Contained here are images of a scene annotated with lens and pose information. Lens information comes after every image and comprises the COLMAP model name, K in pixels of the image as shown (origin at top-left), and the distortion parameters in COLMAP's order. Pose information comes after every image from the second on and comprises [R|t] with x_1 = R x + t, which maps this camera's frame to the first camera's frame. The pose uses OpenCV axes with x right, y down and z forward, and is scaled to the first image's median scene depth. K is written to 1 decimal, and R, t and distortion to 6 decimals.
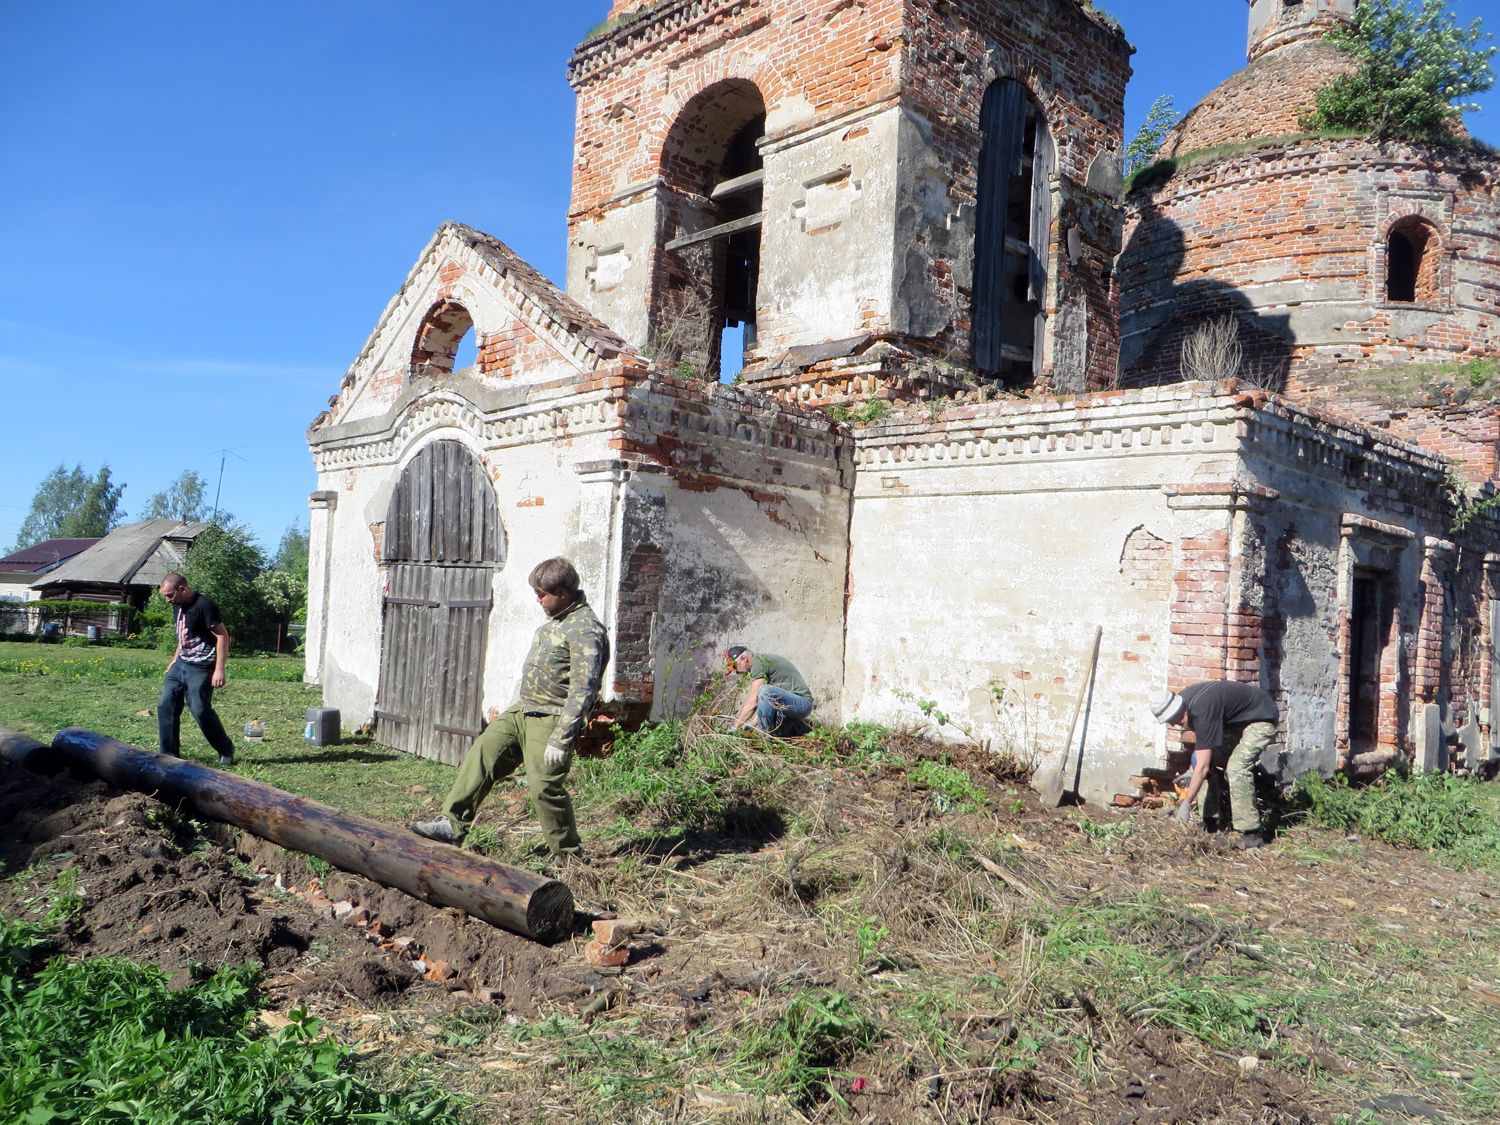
lens RADIAL K [[1131.2, 0, 750.0], [0, 1131.2, 562.5], [0, 0, 1]] dist [-0.030528, 0.003642]
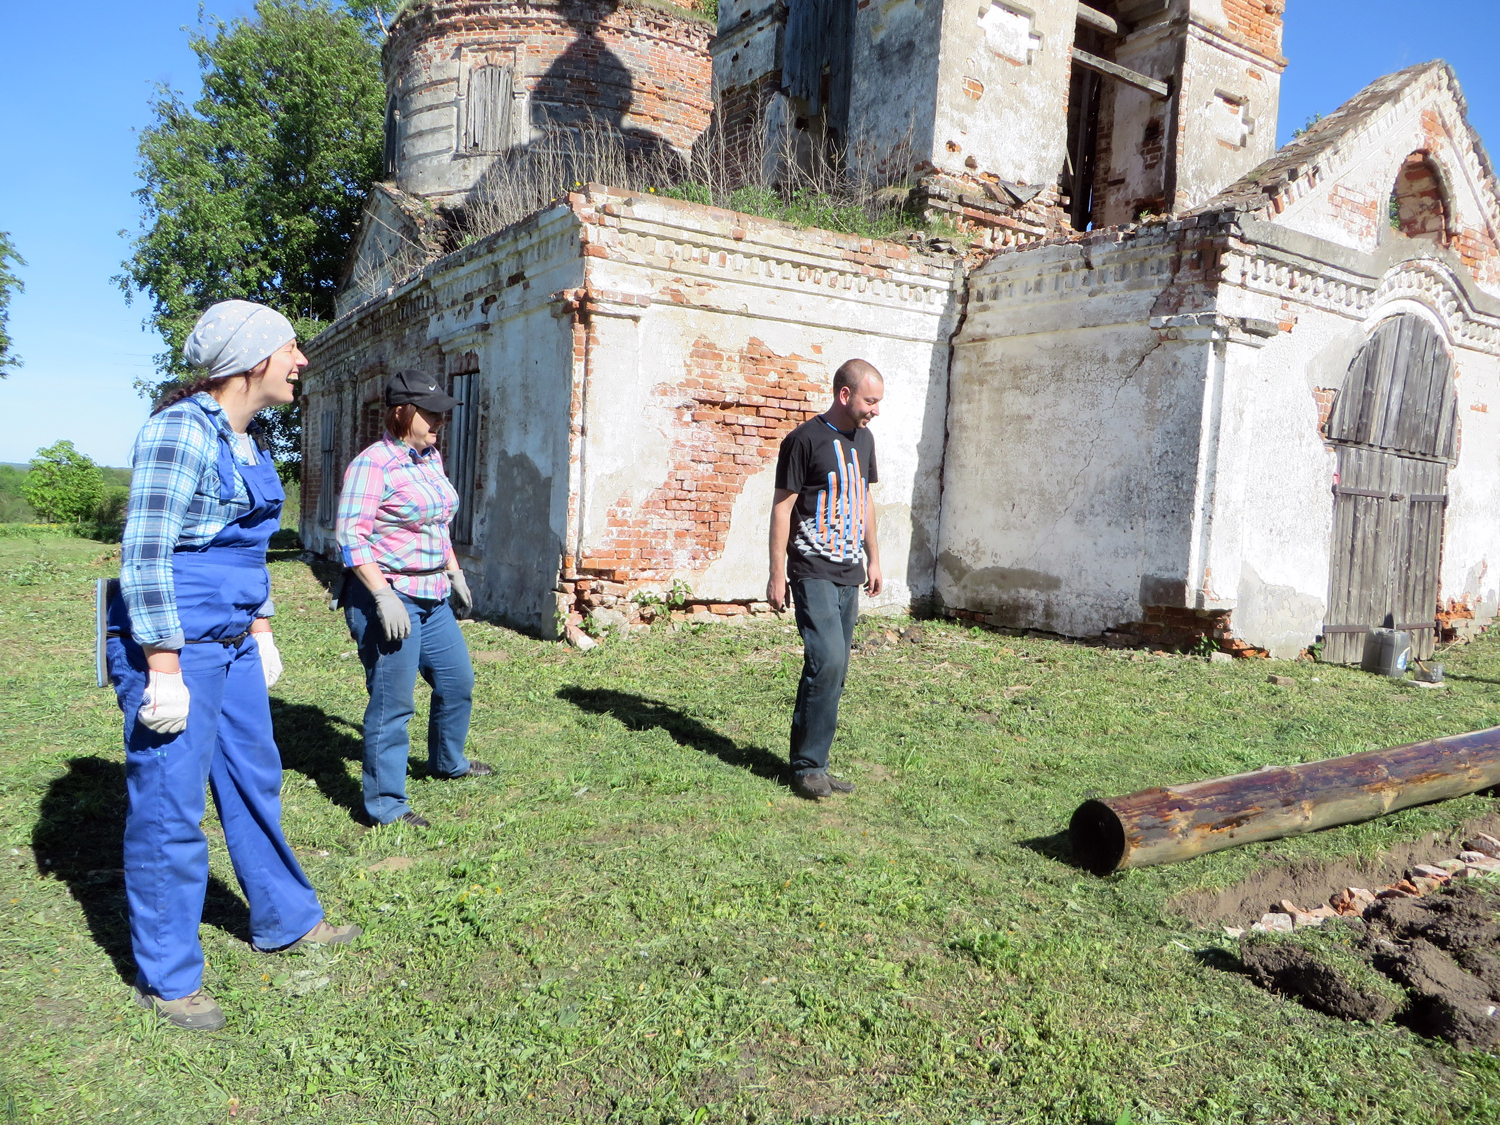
lens RADIAL K [[1131.2, 0, 750.0], [0, 1131.2, 562.5], [0, 0, 1]] dist [-0.030528, 0.003642]
pose [[0.188784, -0.096421, 0.977273, -1.185964], [-0.097893, 0.988363, 0.116425, 0.032246], [-0.977127, -0.117647, 0.177149, 1.255051]]
